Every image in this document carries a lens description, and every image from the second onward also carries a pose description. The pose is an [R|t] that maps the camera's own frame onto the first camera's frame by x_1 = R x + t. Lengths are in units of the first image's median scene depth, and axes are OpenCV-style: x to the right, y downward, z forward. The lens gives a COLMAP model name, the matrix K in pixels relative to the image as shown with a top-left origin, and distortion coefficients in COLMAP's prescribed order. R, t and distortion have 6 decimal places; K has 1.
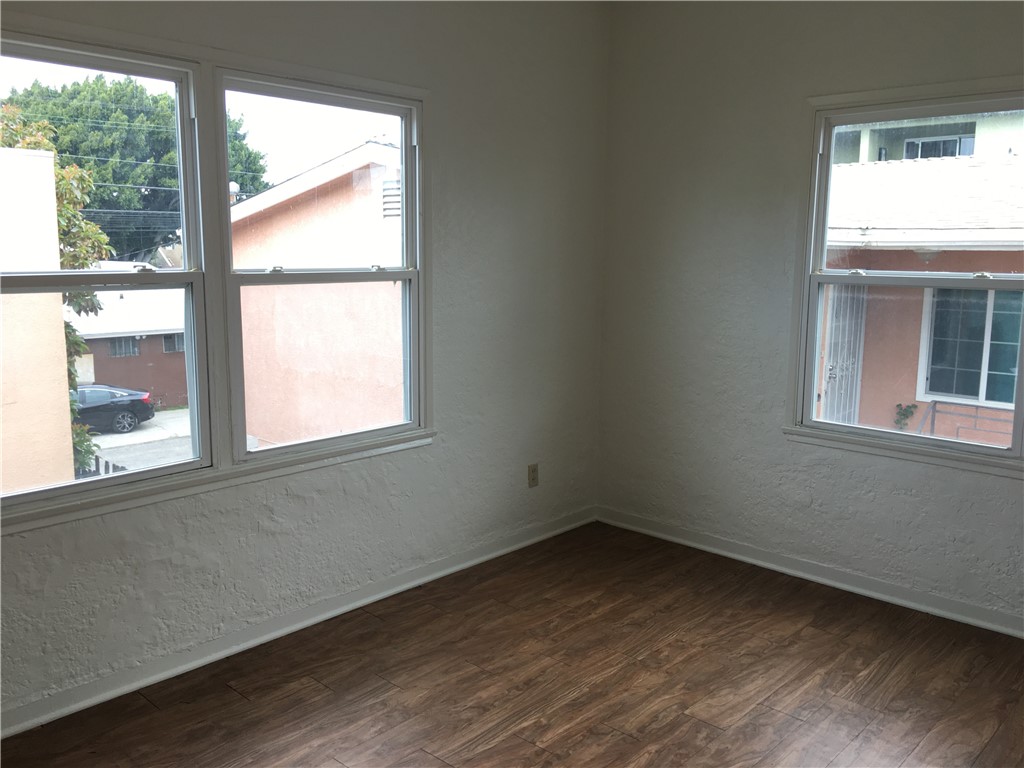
lens RADIAL K [[867.1, 0, 506.2], [0, 867.1, 380.9], [0, 0, 1]] dist [0.064662, -0.095302]
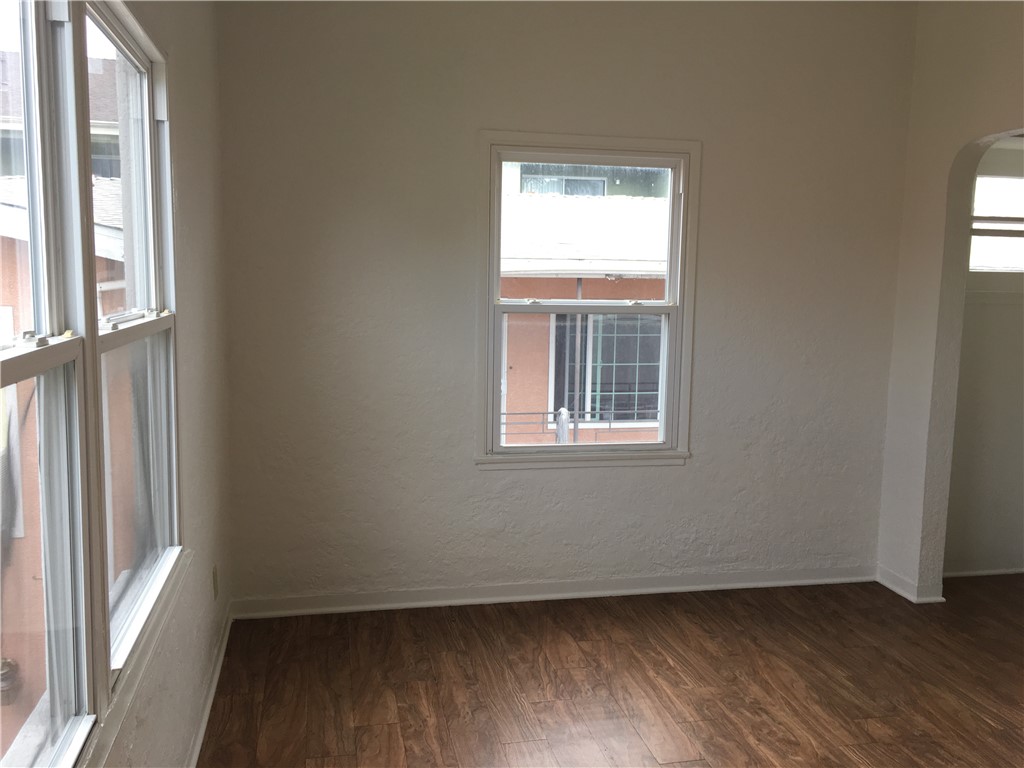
lens RADIAL K [[867.1, 0, 511.8], [0, 867.1, 384.3], [0, 0, 1]] dist [0.064662, -0.095302]
pose [[0.575360, -0.100885, 0.811655, -0.473605], [0.114021, 0.992567, 0.042545, -0.071177], [-0.809914, 0.068067, 0.582586, 0.407168]]
